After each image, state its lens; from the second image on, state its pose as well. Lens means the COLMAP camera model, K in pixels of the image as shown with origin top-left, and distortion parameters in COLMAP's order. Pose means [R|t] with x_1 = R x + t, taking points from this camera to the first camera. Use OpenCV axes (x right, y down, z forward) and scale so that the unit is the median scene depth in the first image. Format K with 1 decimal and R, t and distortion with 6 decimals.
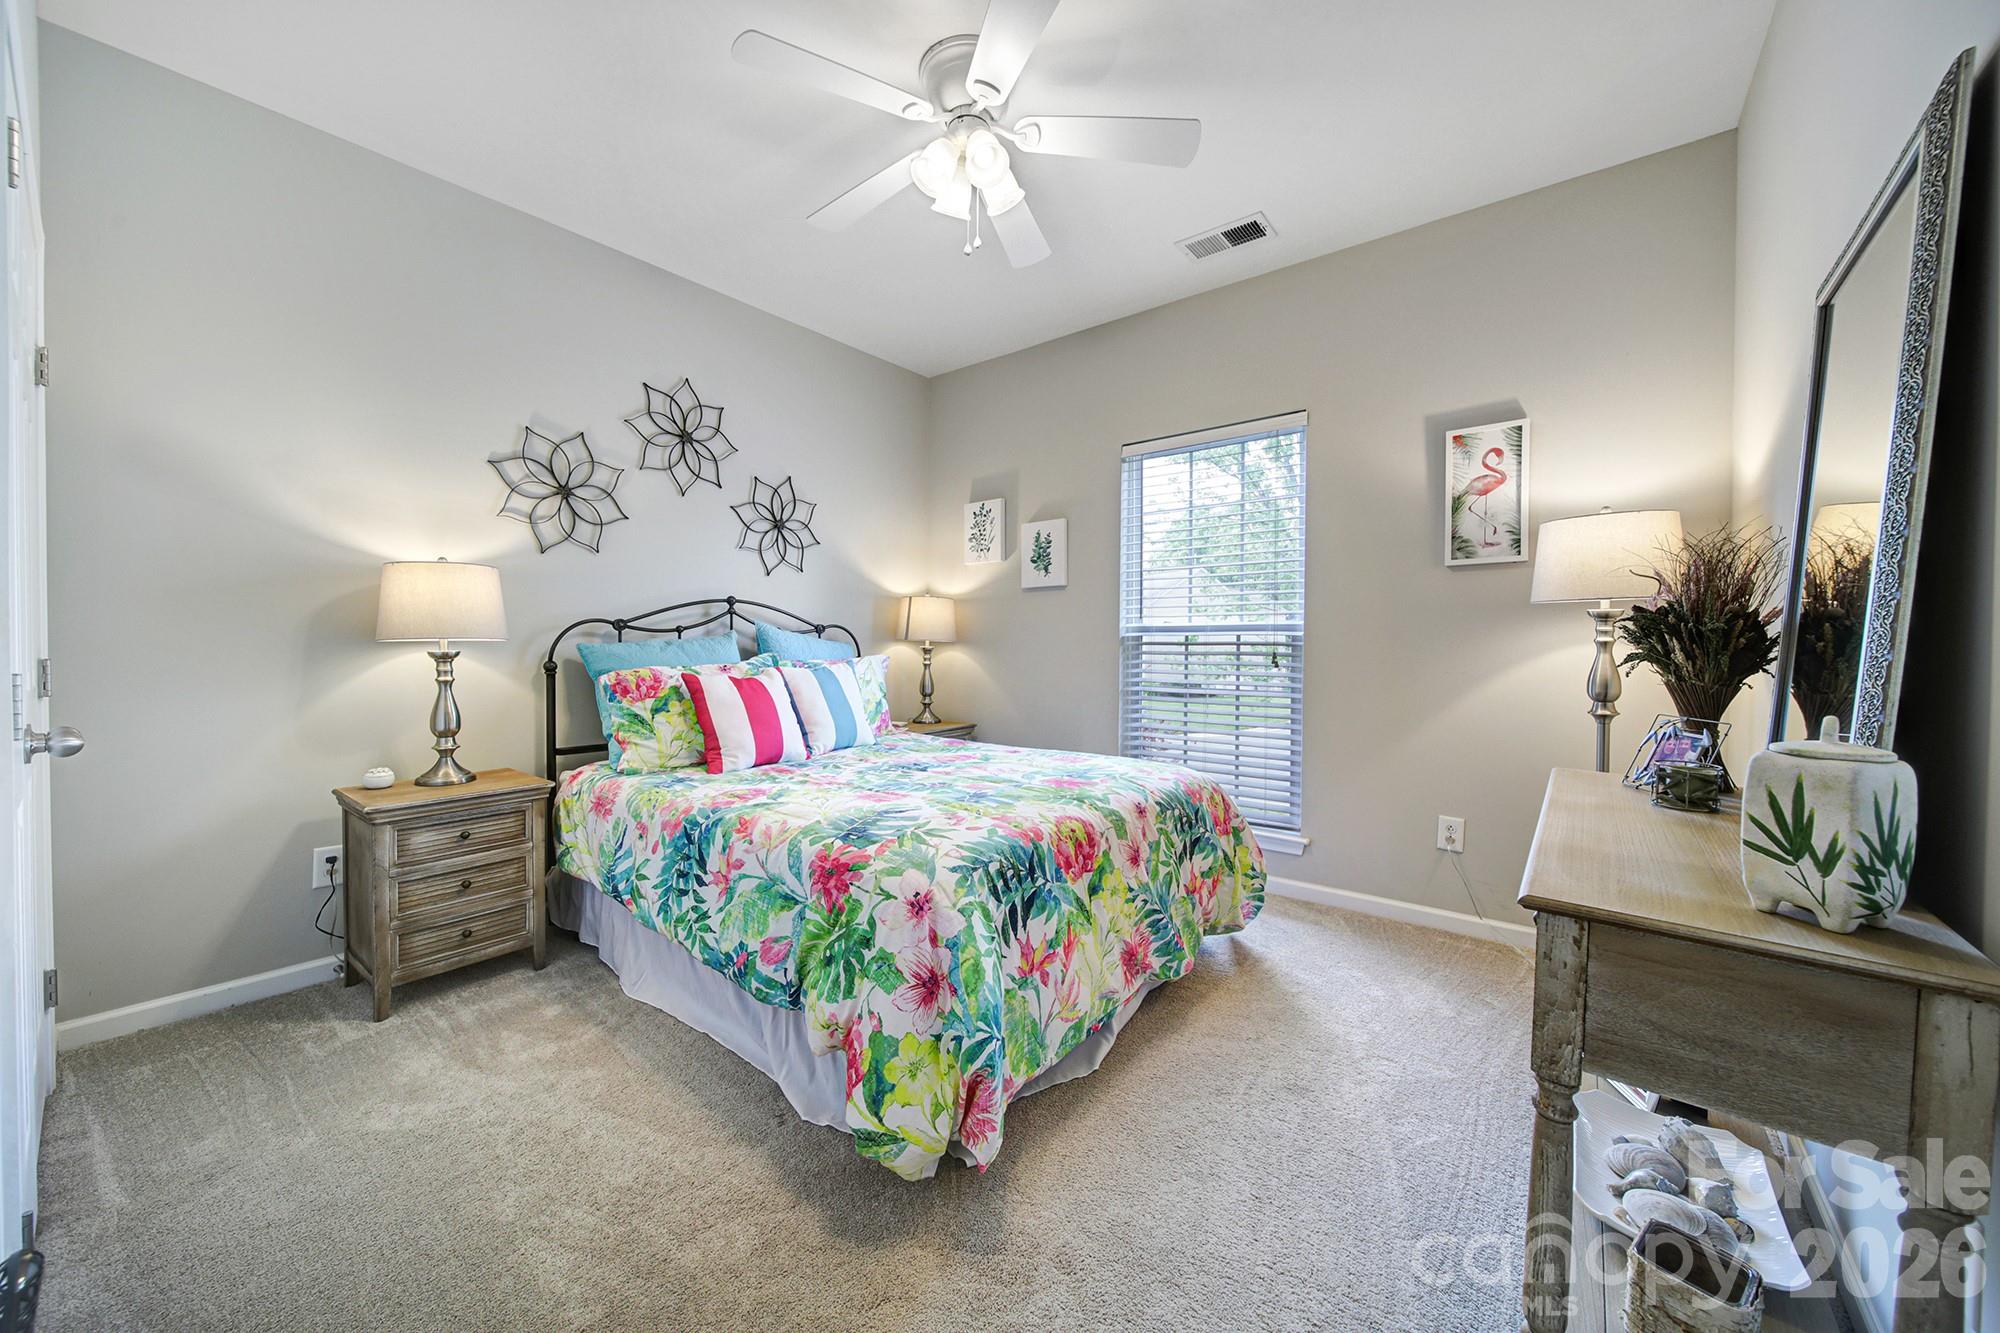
lens RADIAL K [[716.6, 0, 997.4], [0, 716.6, 663.7], [0, 0, 1]] dist [-0.000634, -0.000606]
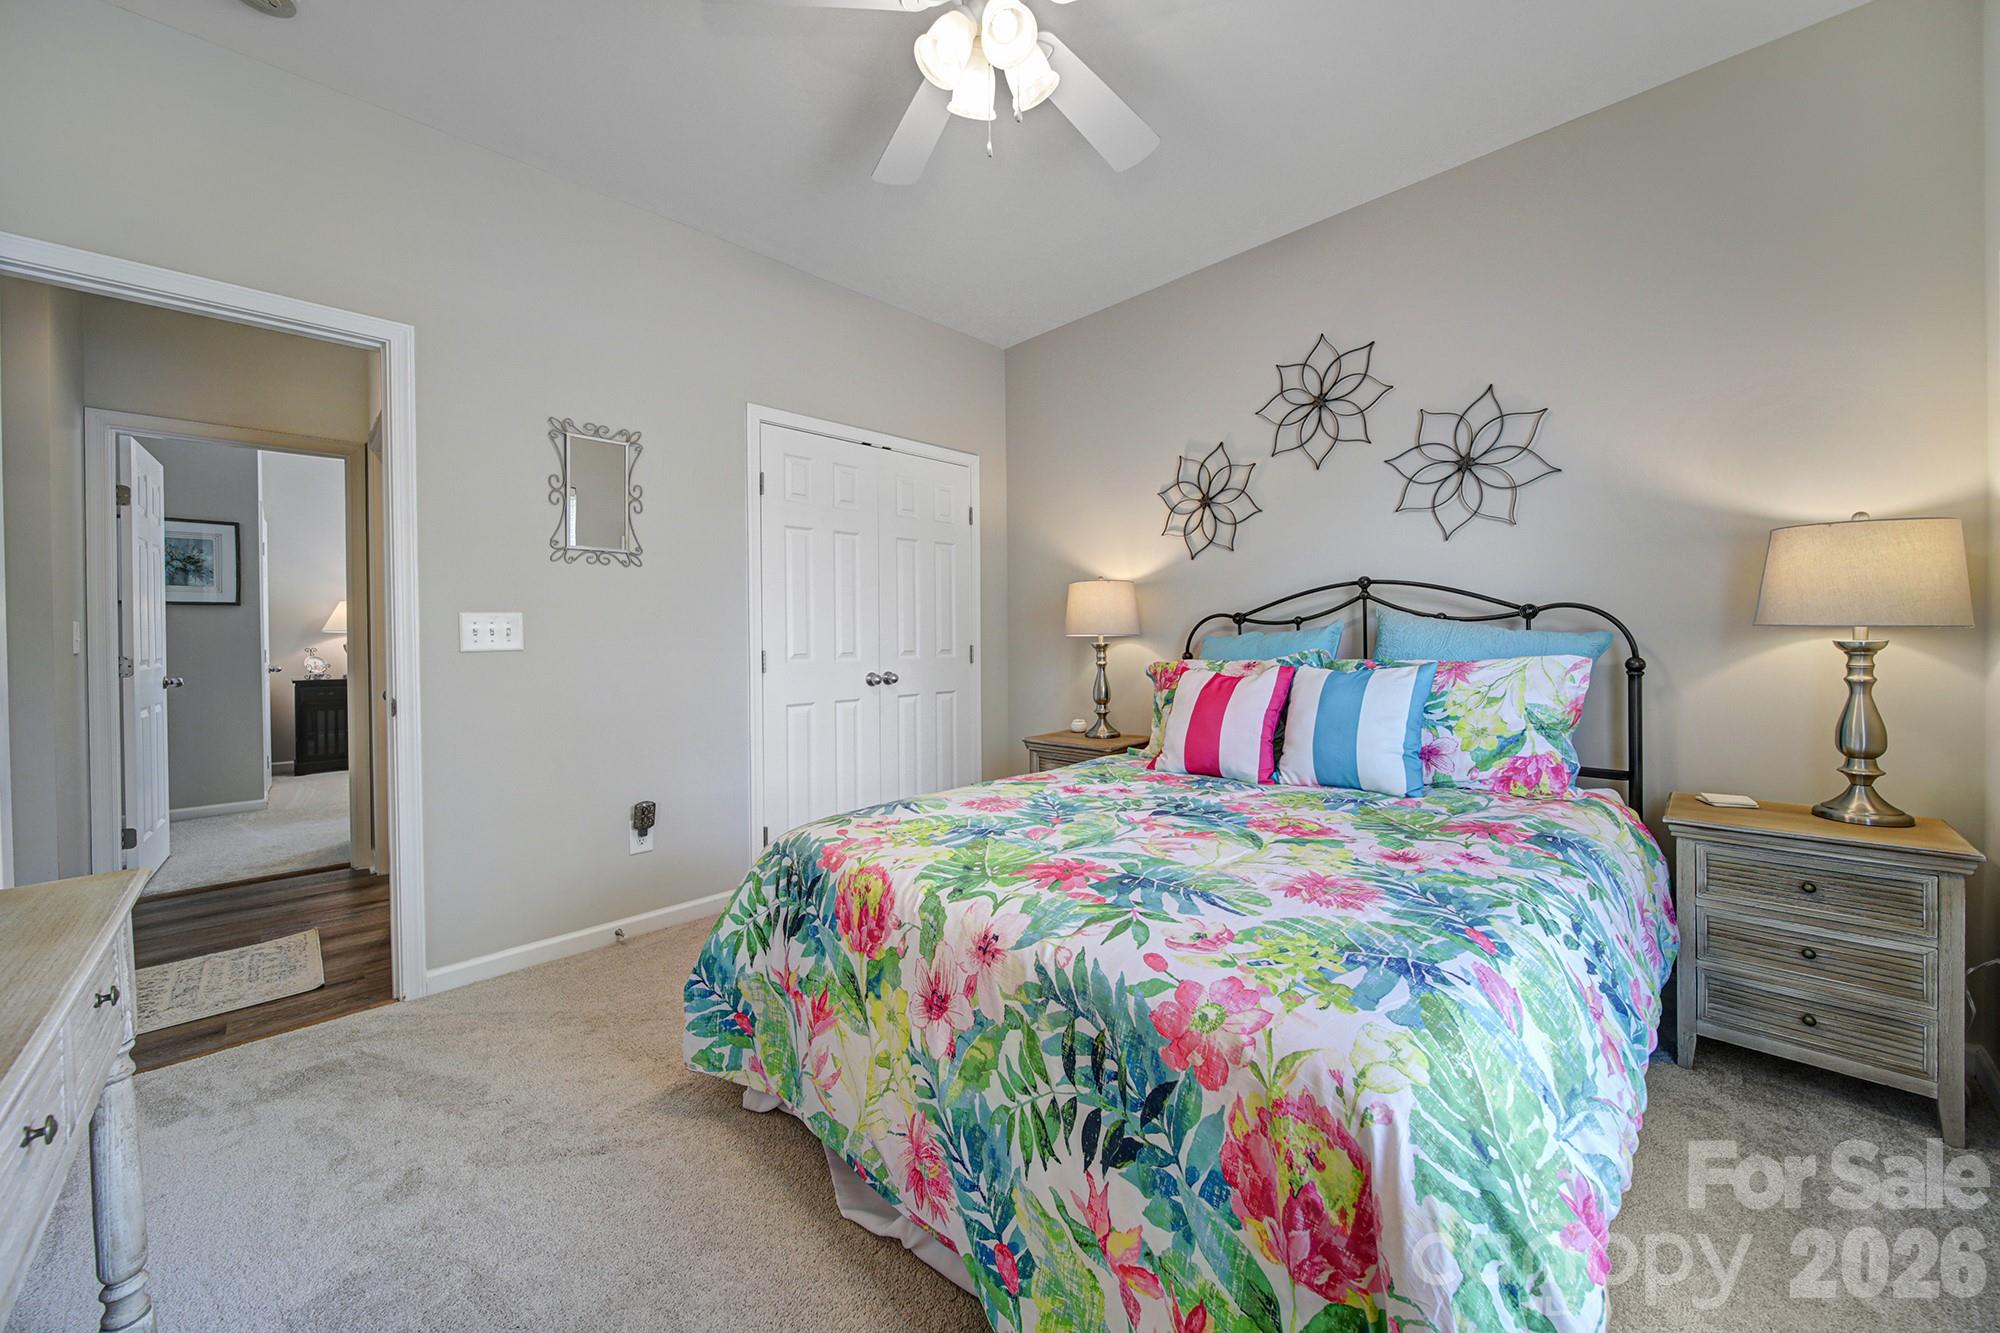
lens RADIAL K [[716.6, 0, 997.4], [0, 716.6, 663.7], [0, 0, 1]] dist [-0.000634, -0.000606]
pose [[-0.101984, 0.035848, -0.994140, 0.521562], [-0.020732, 0.999057, 0.038152, -0.022172], [0.994570, 0.024501, -0.101144, 0.755298]]
